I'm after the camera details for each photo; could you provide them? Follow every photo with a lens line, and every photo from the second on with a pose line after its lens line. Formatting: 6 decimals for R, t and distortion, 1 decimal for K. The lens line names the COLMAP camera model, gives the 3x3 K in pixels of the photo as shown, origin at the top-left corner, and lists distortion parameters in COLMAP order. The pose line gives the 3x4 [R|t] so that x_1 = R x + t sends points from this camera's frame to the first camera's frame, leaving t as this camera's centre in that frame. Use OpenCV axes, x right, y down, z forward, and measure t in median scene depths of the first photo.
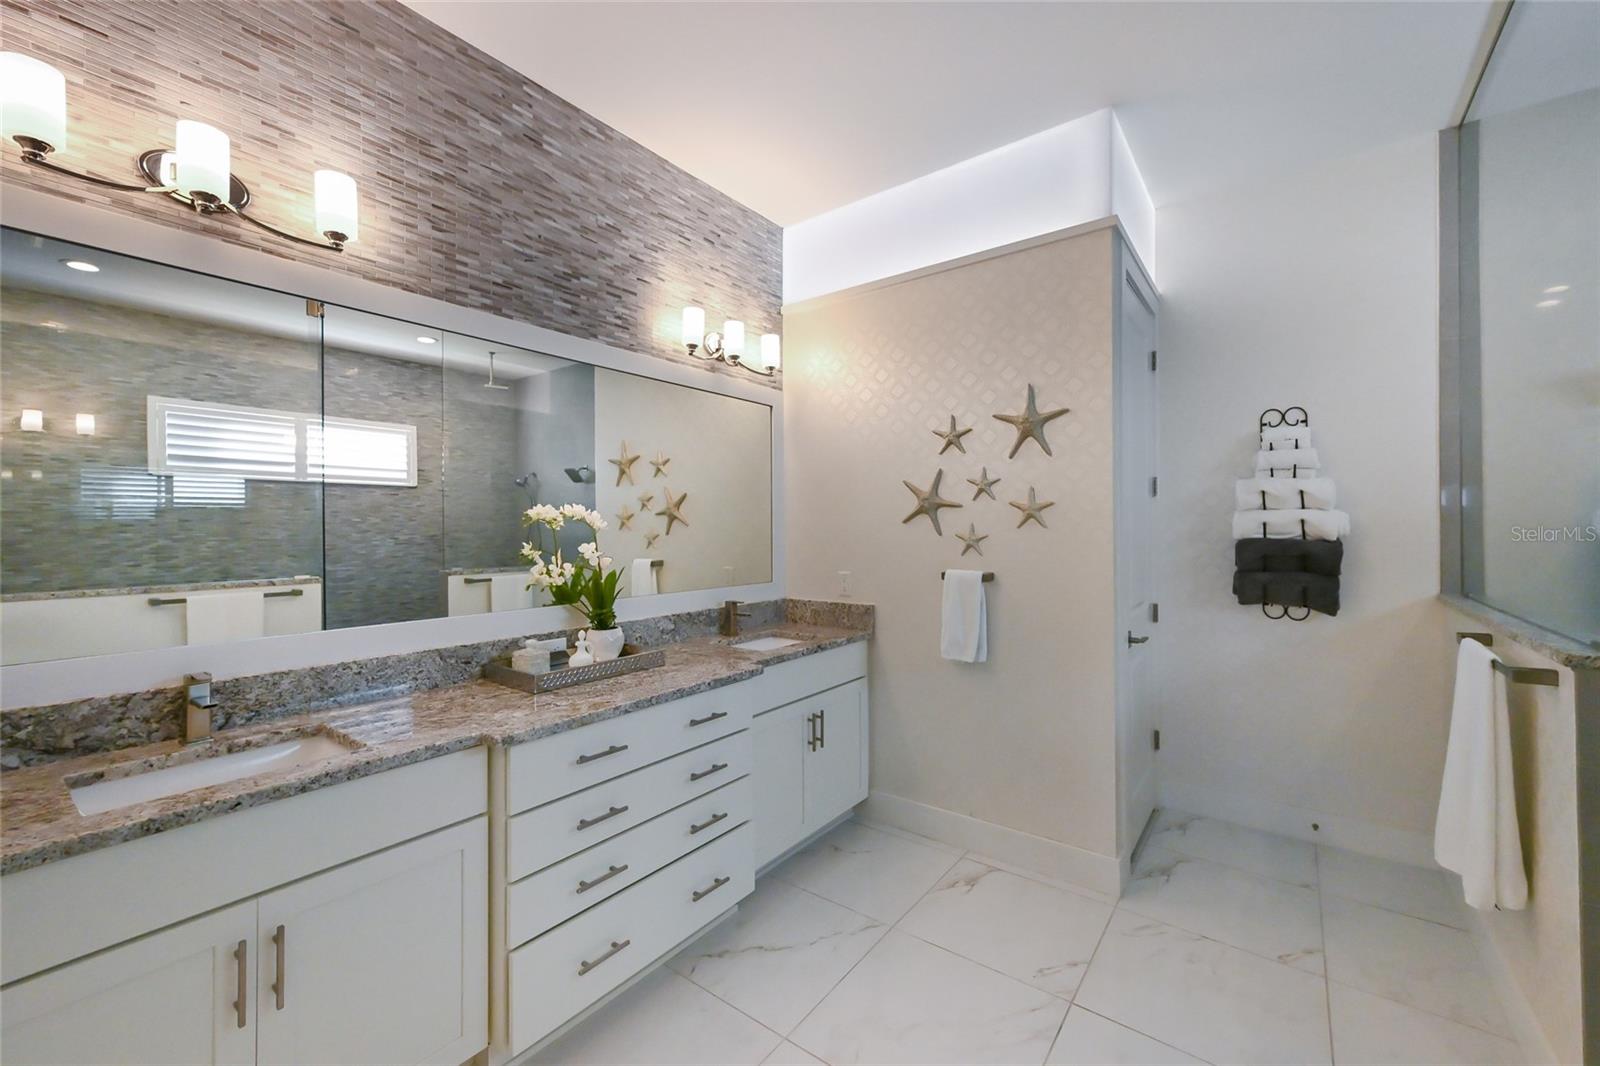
lens RADIAL K [[633.7, 0, 797.5], [0, 633.7, 532.3], [0, 0, 1]] dist [0.006080, 0.000589]
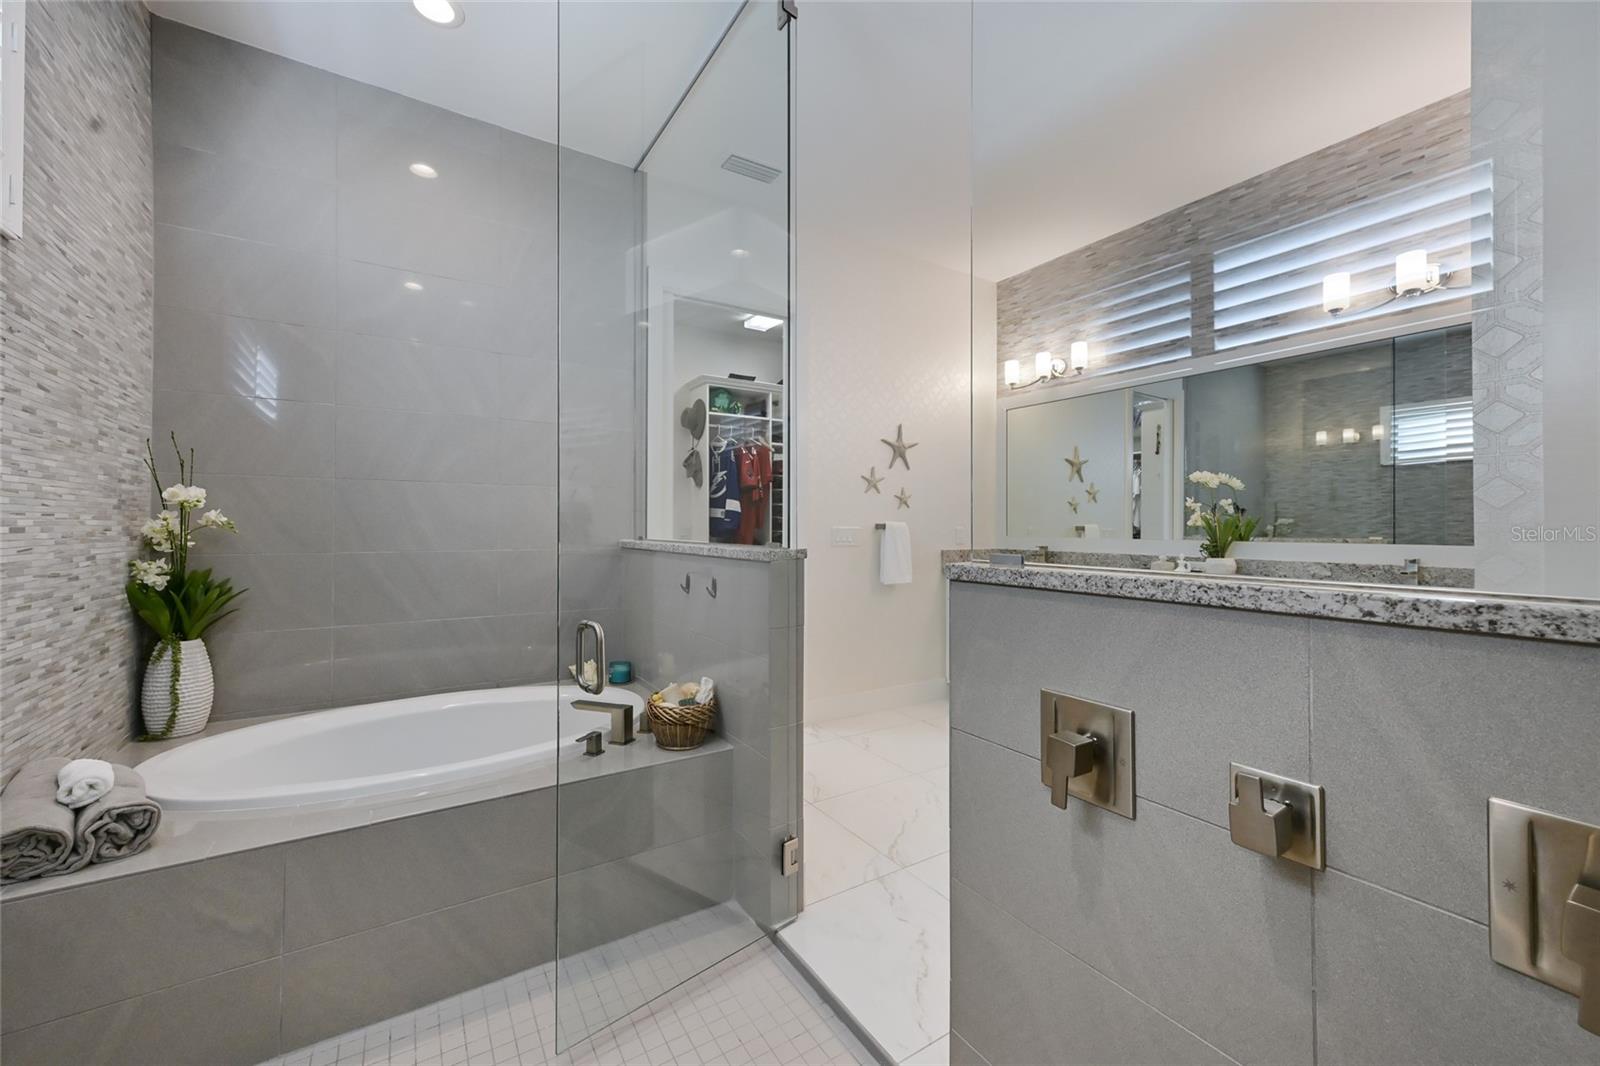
lens RADIAL K [[633.7, 0, 799.9], [0, 633.7, 523.6], [0, 0, 1]] dist [0.006080, 0.000589]
pose [[-0.349086, 0.000126, -0.937091, 1.274541], [-0.012811, 0.999906, 0.004907, 0.079016], [0.937003, 0.013718, -0.349051, 0.598070]]
